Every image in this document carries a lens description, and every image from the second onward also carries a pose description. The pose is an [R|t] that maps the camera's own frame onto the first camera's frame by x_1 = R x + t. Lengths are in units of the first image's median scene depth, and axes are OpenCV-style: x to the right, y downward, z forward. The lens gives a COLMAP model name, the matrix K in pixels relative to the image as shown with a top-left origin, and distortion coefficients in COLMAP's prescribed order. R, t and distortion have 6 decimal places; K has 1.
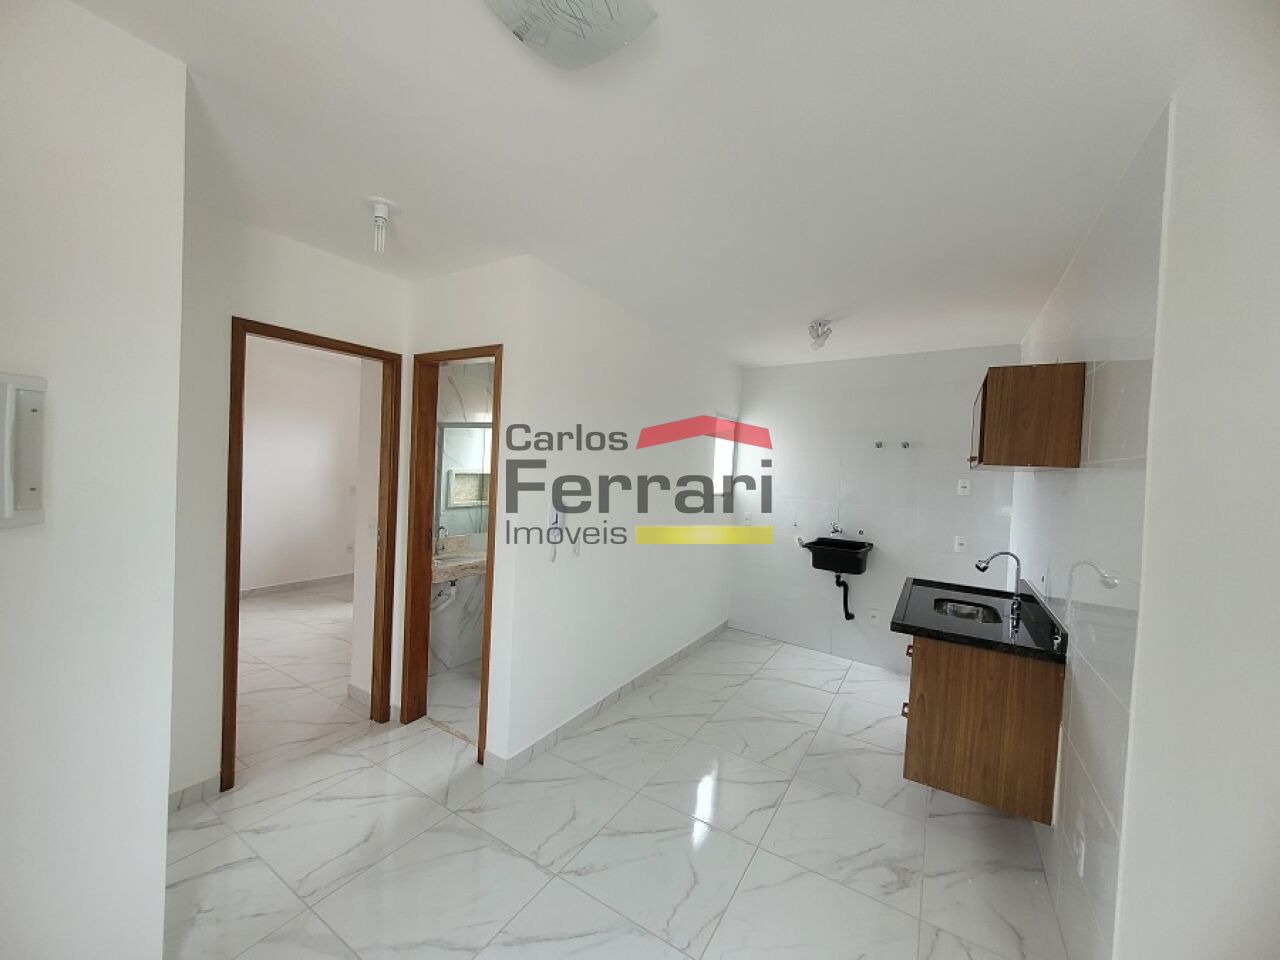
lens RADIAL K [[503.2, 0, 638.9], [0, 503.2, 476.6], [0, 0, 1]] dist [-0.006676, 0.003713]
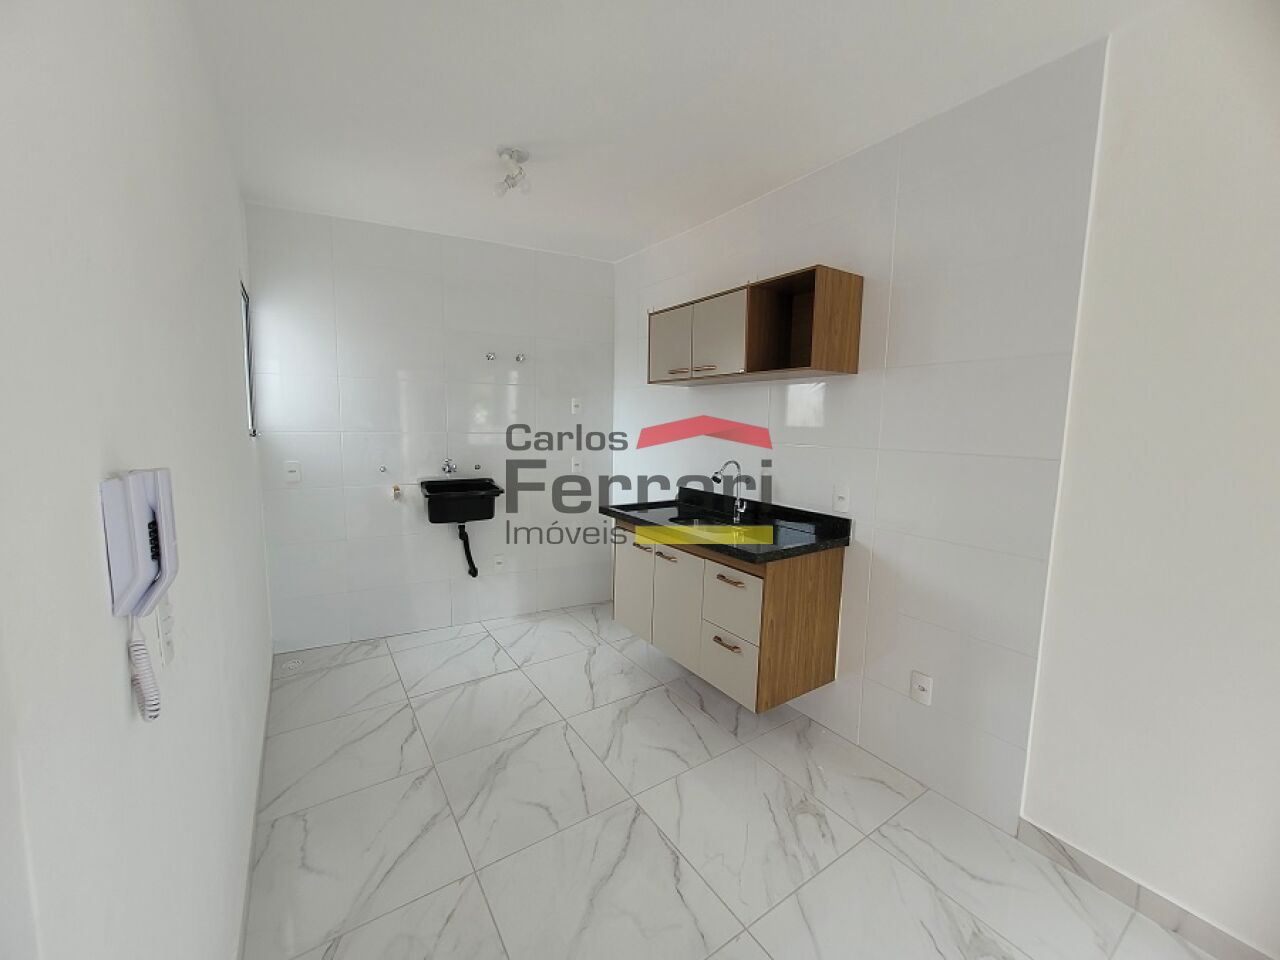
lens RADIAL K [[503.2, 0, 638.9], [0, 503.2, 476.6], [0, 0, 1]] dist [-0.006676, 0.003713]
pose [[0.421508, -0.141586, 0.895703, -0.331893], [0.024004, 0.989132, 0.145059, 0.031737], [-0.906507, -0.039643, 0.420326, 0.840834]]
